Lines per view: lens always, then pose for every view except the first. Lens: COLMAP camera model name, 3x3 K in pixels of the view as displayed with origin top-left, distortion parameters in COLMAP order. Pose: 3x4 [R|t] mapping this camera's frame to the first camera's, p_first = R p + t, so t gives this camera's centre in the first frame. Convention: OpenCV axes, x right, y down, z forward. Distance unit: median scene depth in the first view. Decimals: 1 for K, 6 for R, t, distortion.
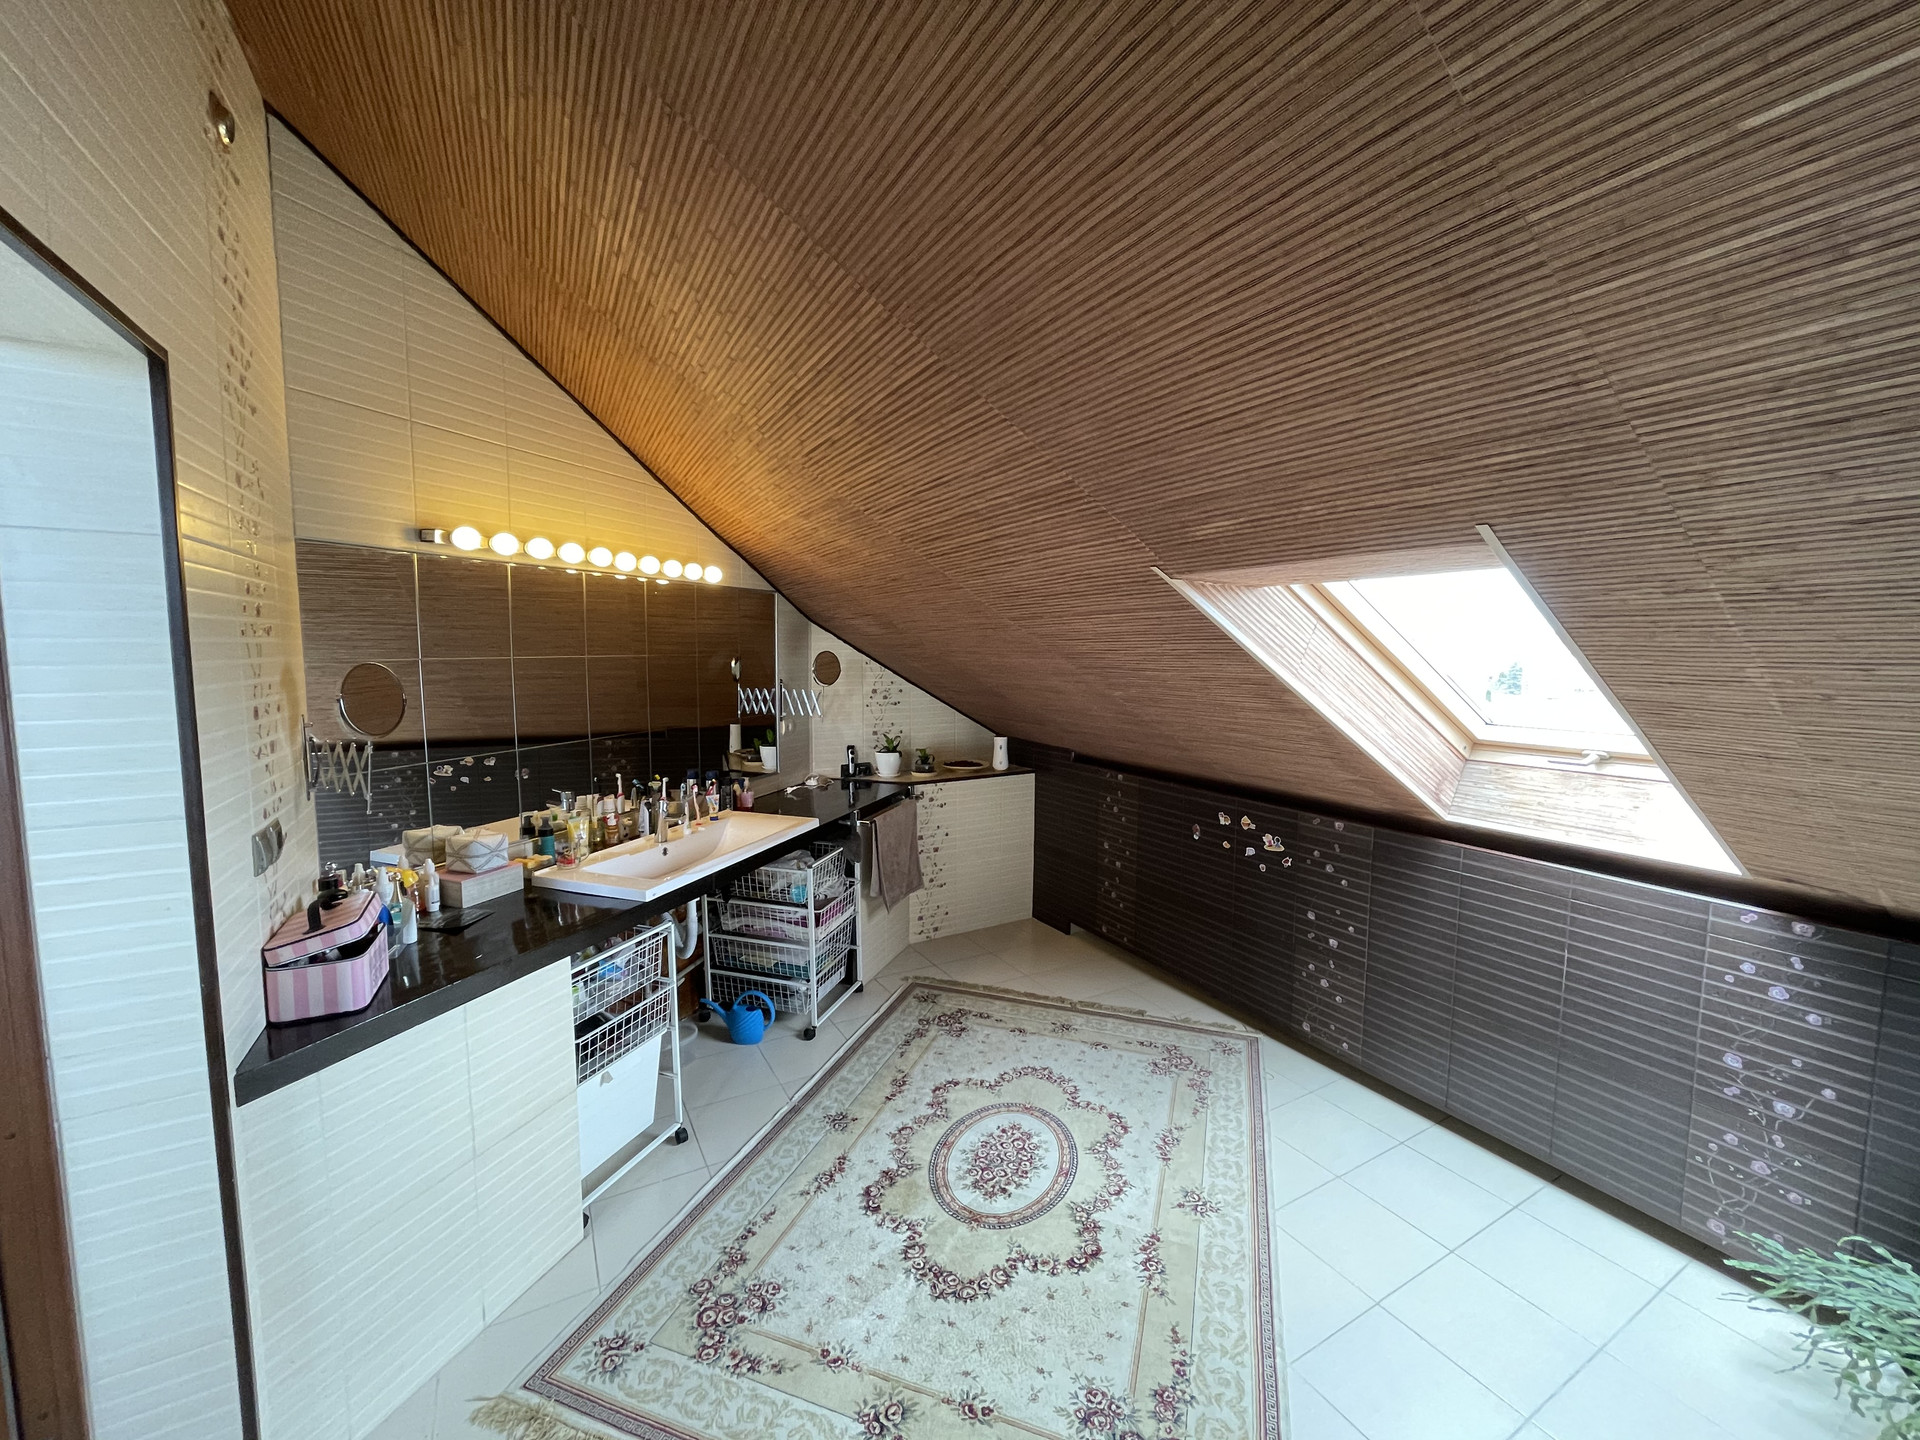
lens RADIAL K [[774.9, 0, 959.9], [0, 774.9, 718.6], [0, 0, 1]] dist [-0.000516, -0.000236]
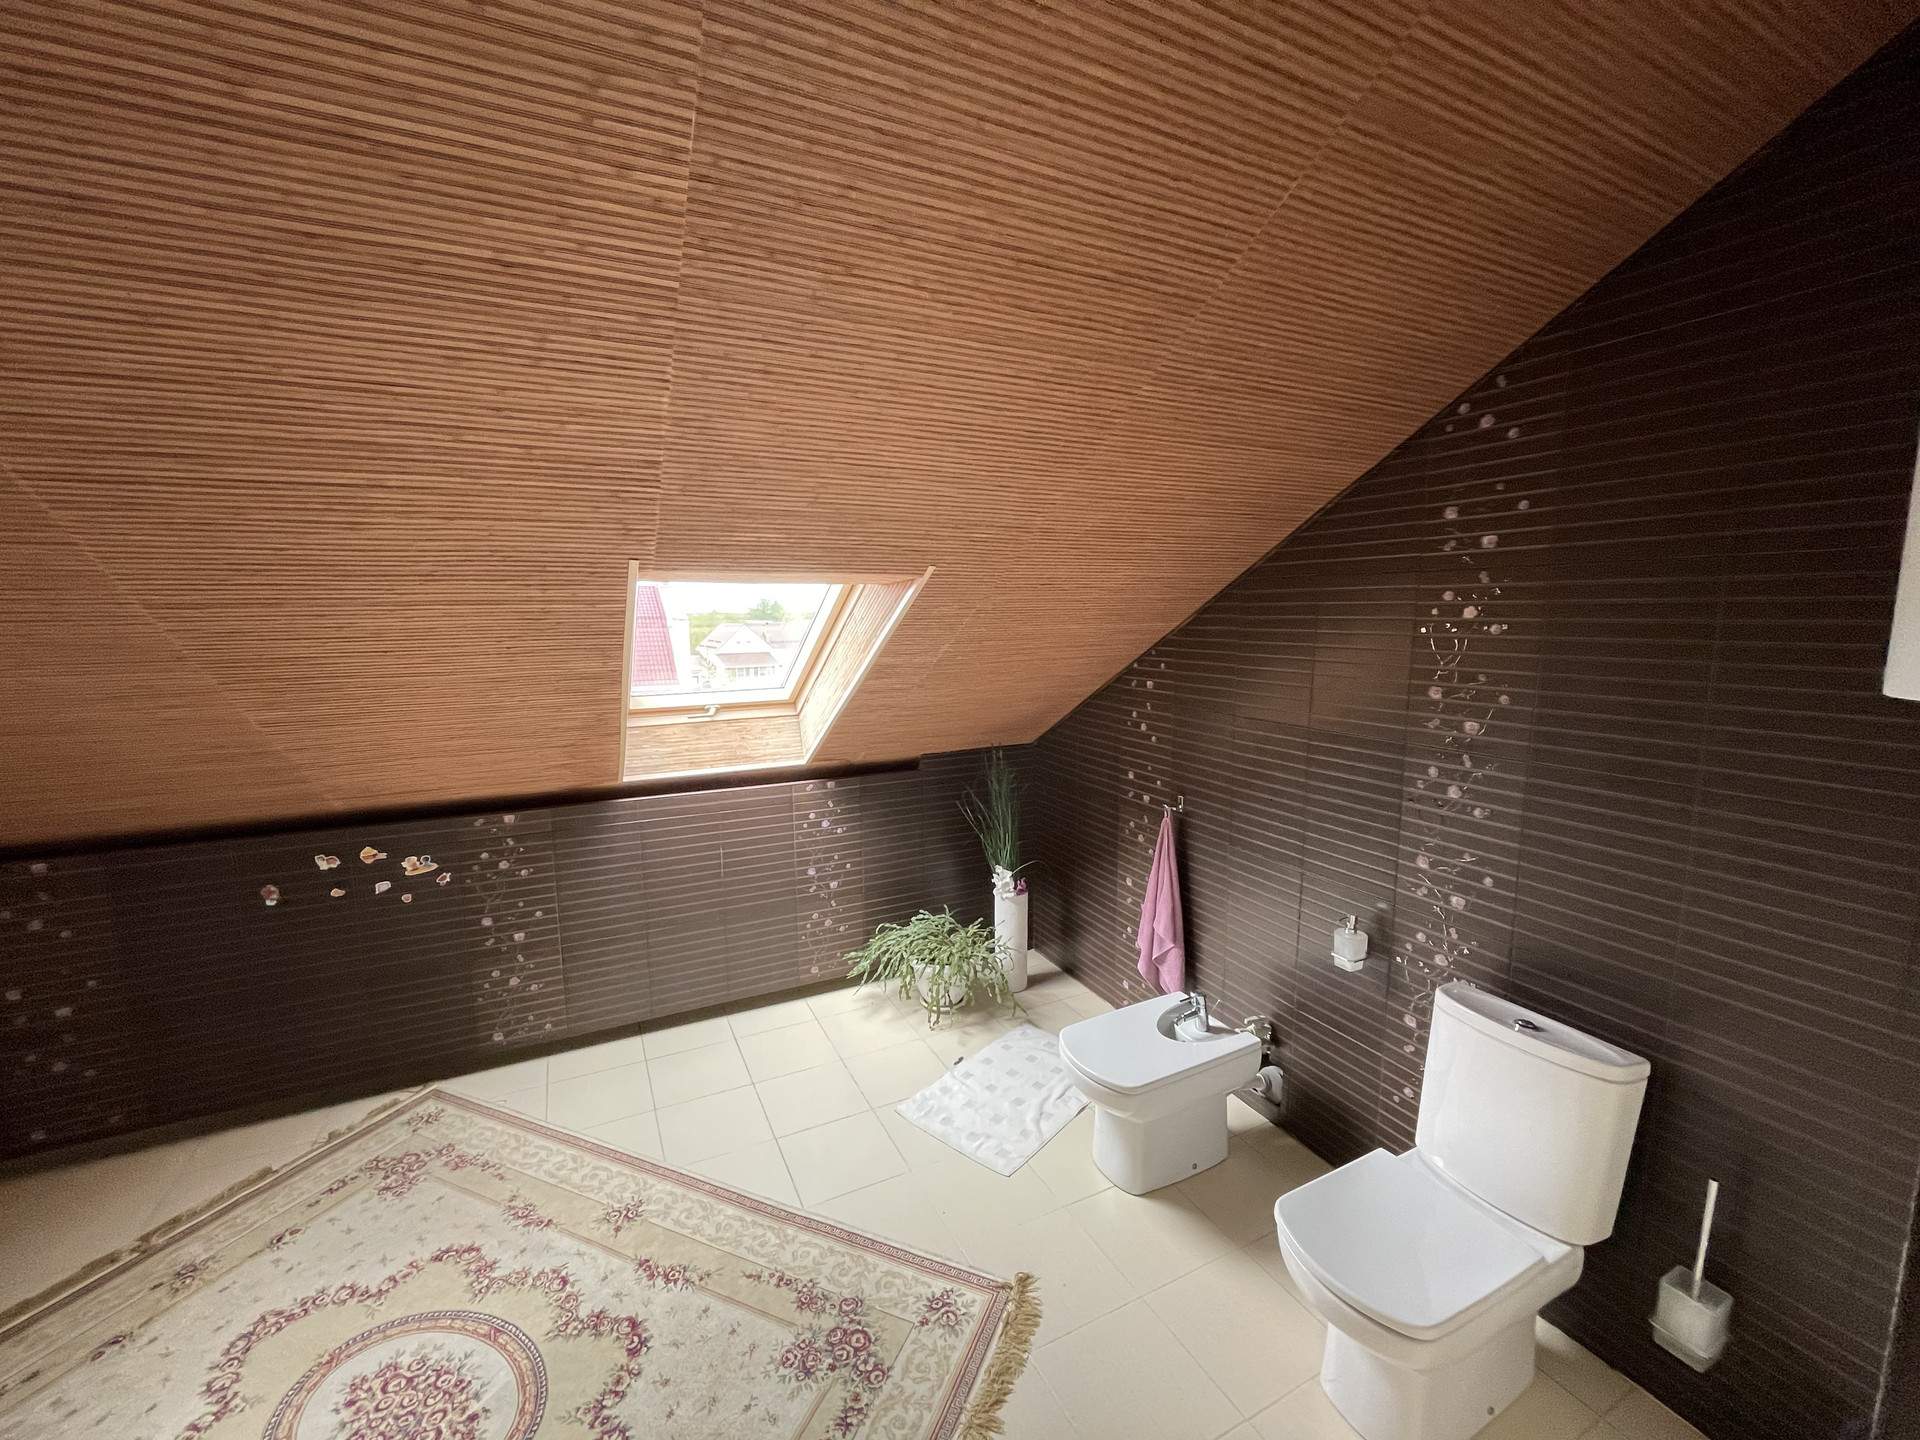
lens RADIAL K [[774.9, 0, 958.7], [0, 774.9, 719.4], [0, 0, 1]] dist [-0.000516, -0.000236]
pose [[0.052521, -0.140608, 0.988671, -0.529463], [0.099409, 0.985856, 0.134926, -0.074586], [-0.993660, 0.091197, 0.065756, 0.447994]]
